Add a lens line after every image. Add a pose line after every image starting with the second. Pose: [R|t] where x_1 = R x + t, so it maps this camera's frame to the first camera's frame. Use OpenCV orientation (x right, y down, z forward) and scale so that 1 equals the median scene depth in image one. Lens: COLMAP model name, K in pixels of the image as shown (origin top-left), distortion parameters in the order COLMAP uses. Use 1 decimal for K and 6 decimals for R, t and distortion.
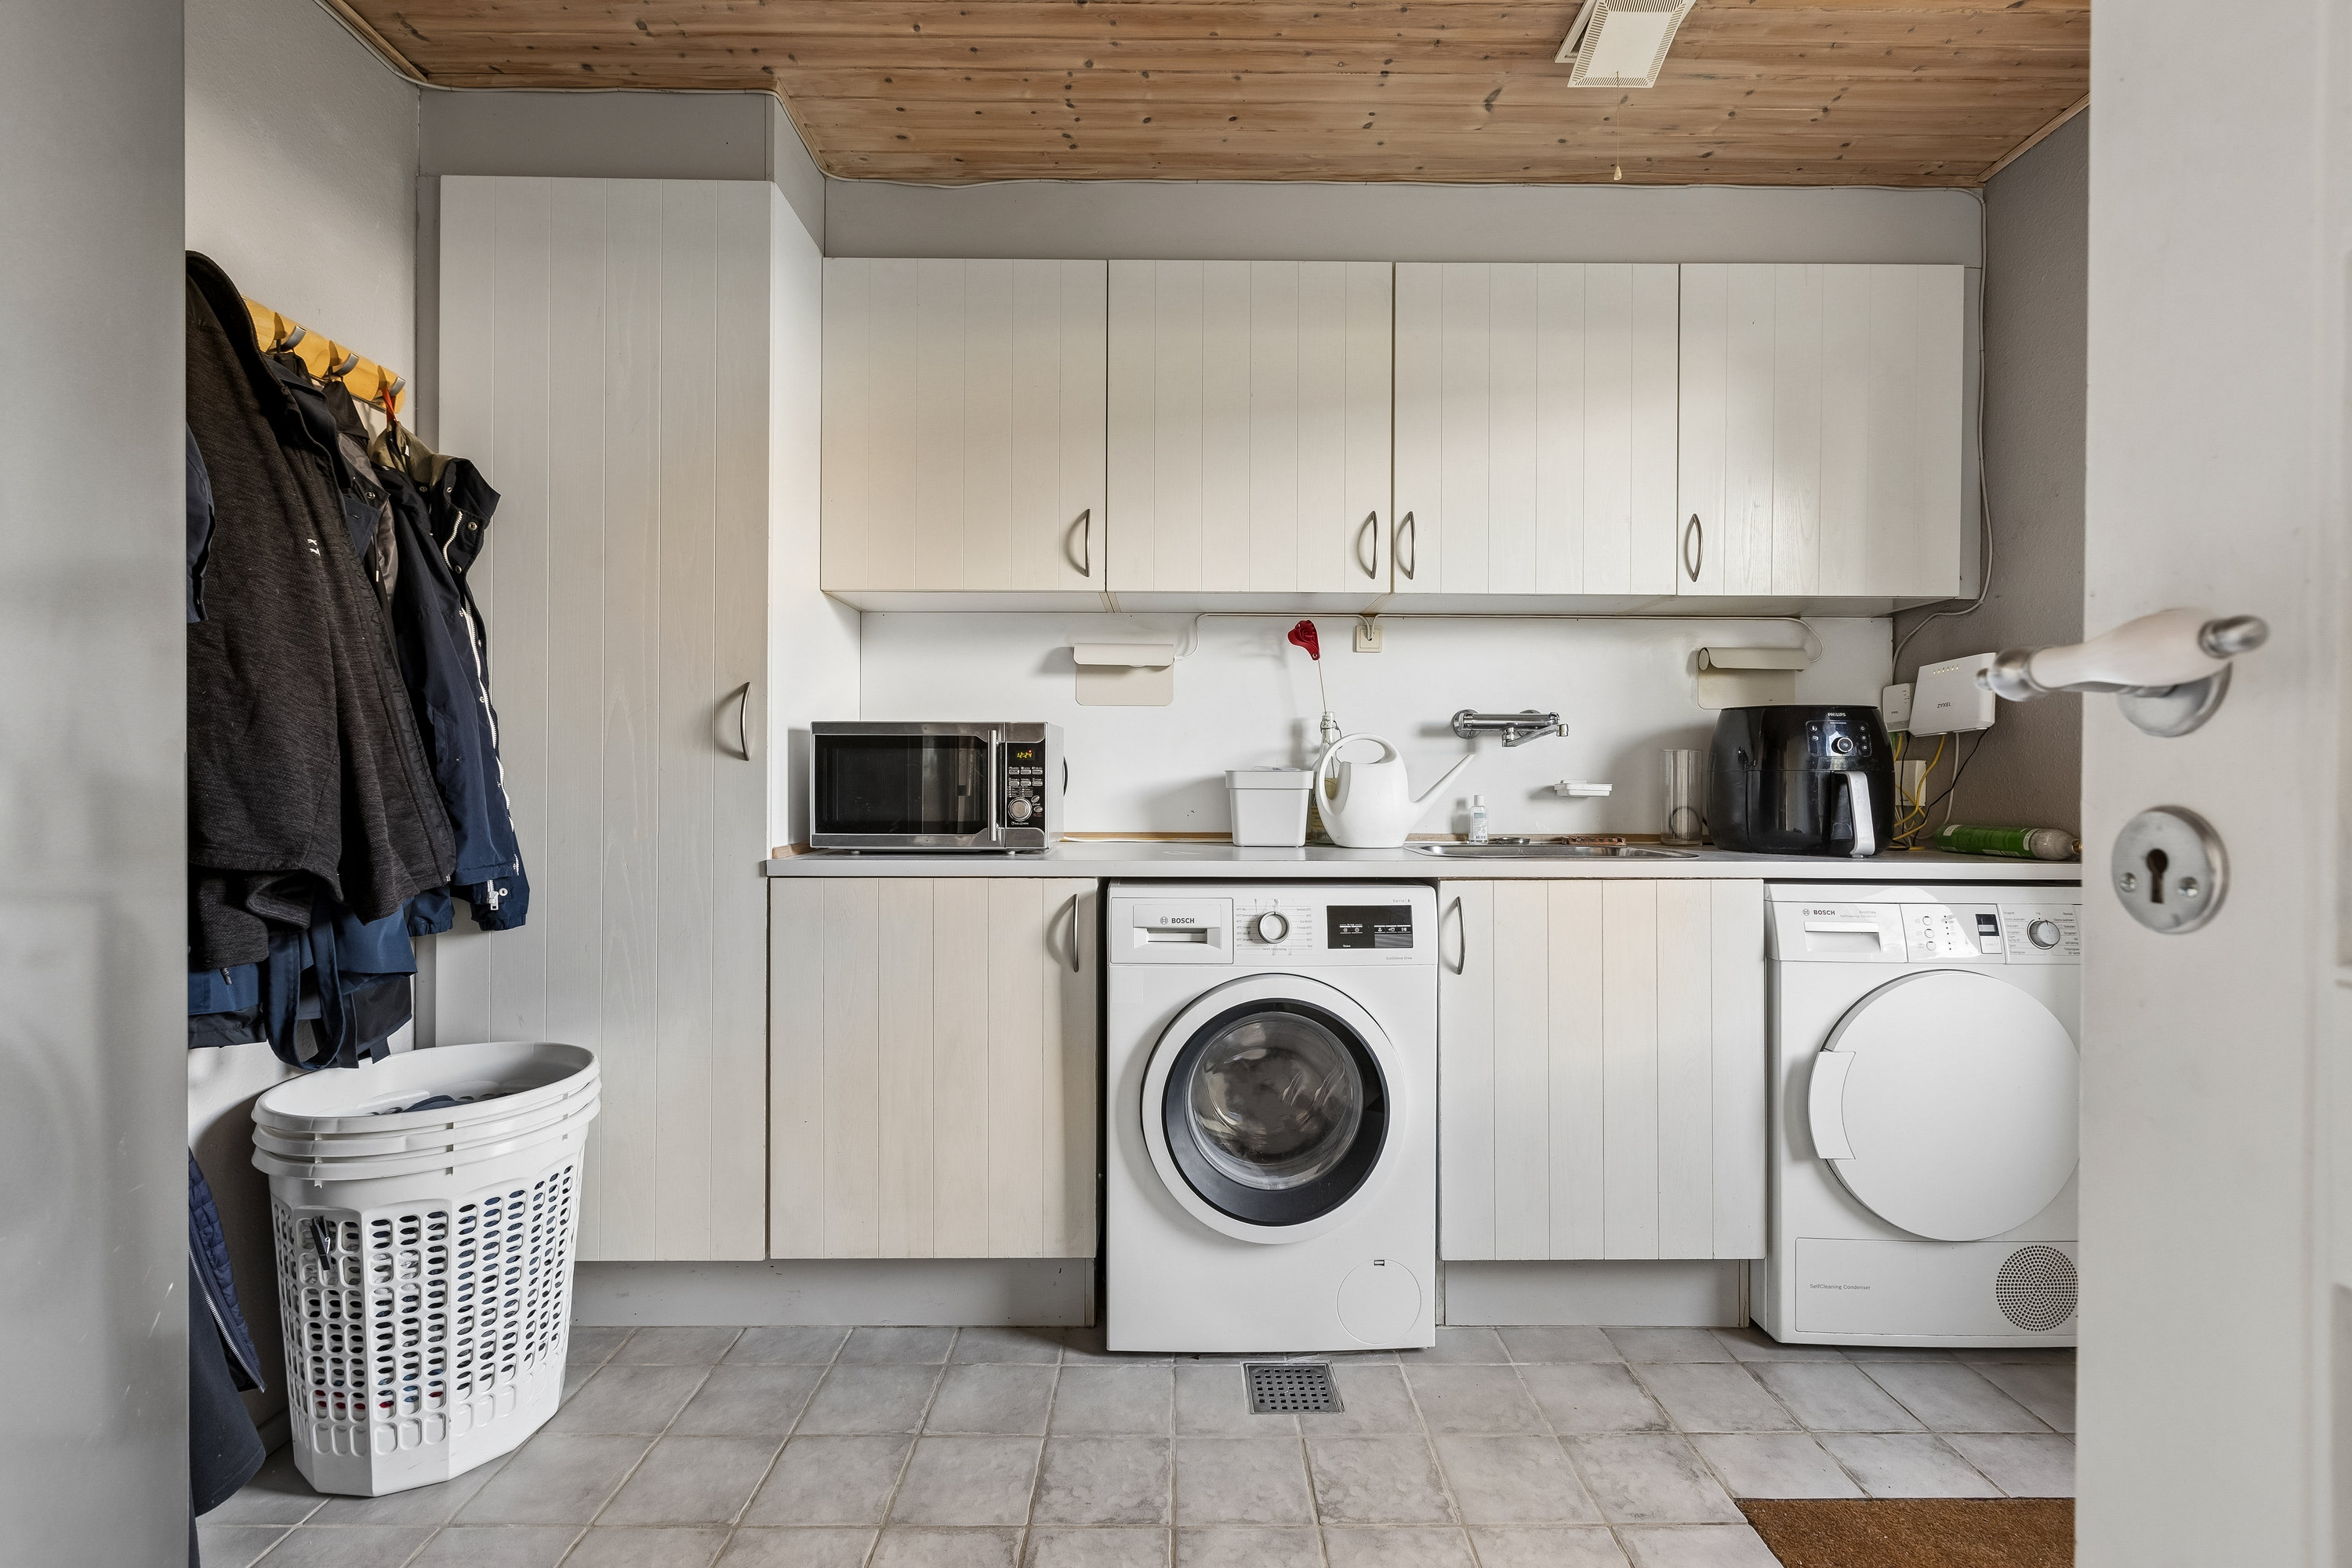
lens RADIAL K [[1057.5, 0, 1179.1], [0, 1057.5, 778.7], [0, 0, 1]] dist [-0.000190, 0.000141]
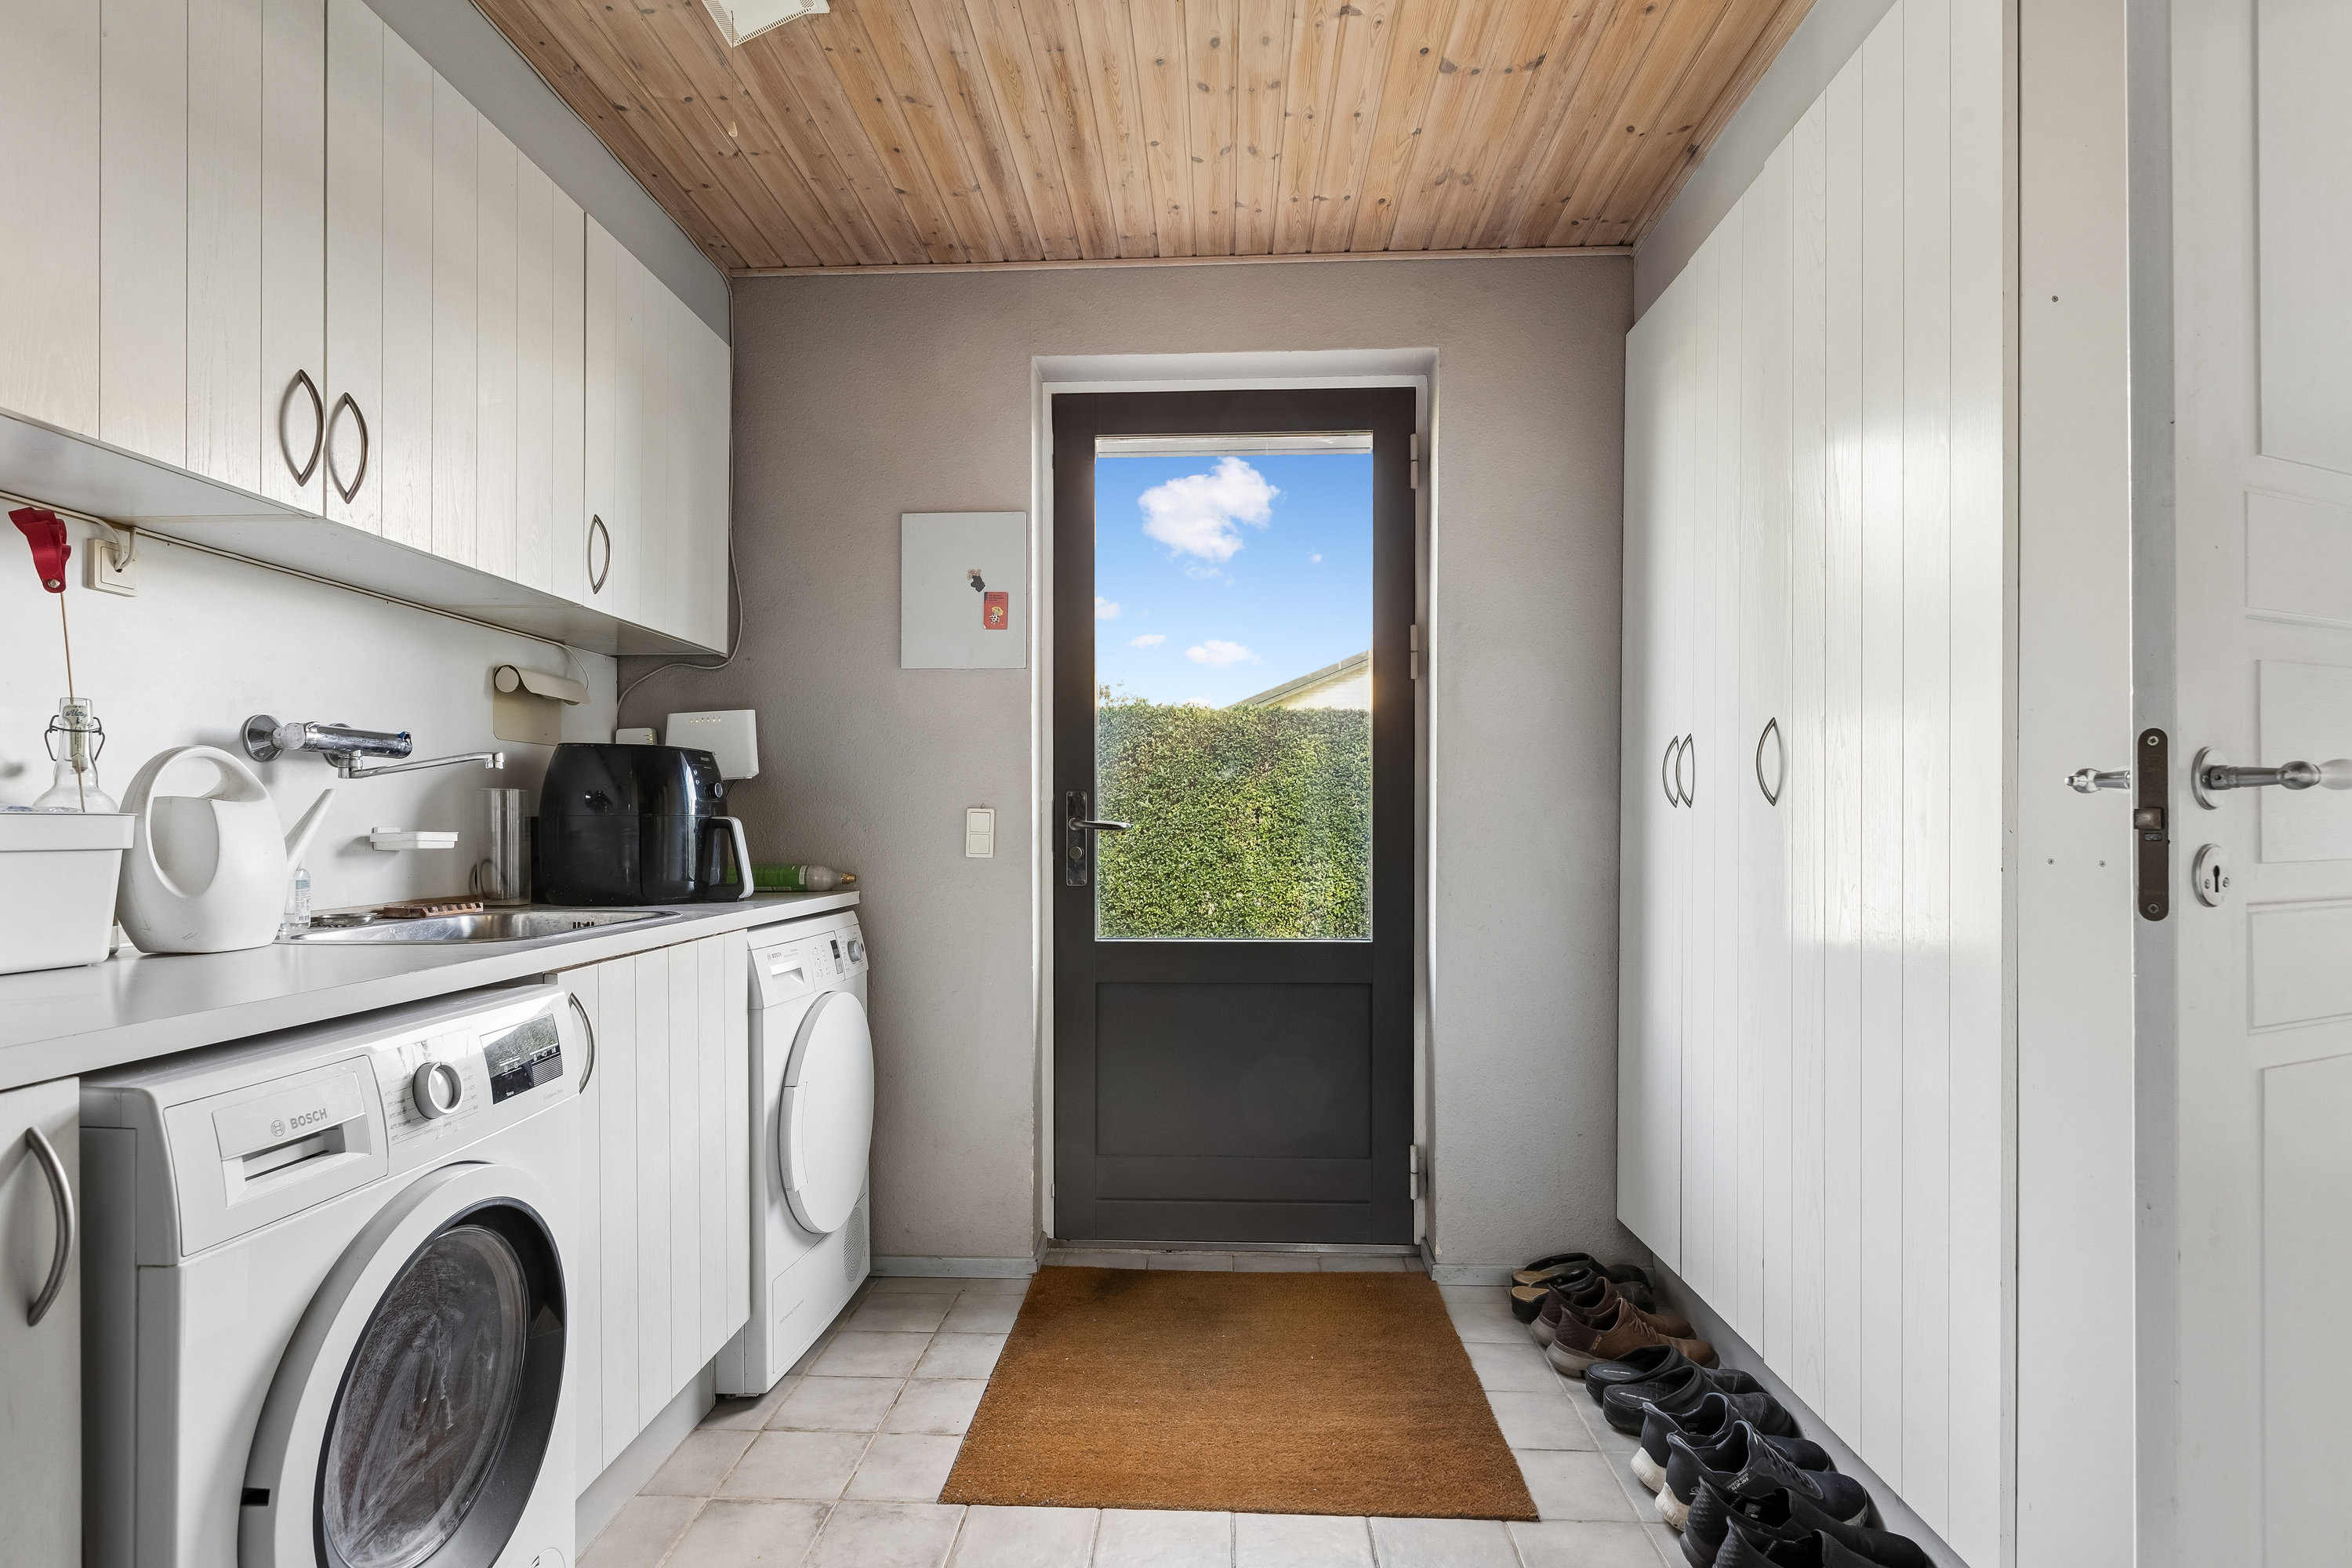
lens RADIAL K [[1191.5, 0, 1174.5], [0, 1191.5, 824.7], [0, 0, 1]] dist [0.018858, 0.000014]
pose [[0.052778, -0.006722, 0.998584, -0.495893], [0.000148, 0.999977, 0.006724, -0.007111], [-0.998606, -0.000207, 0.052778, 0.520674]]
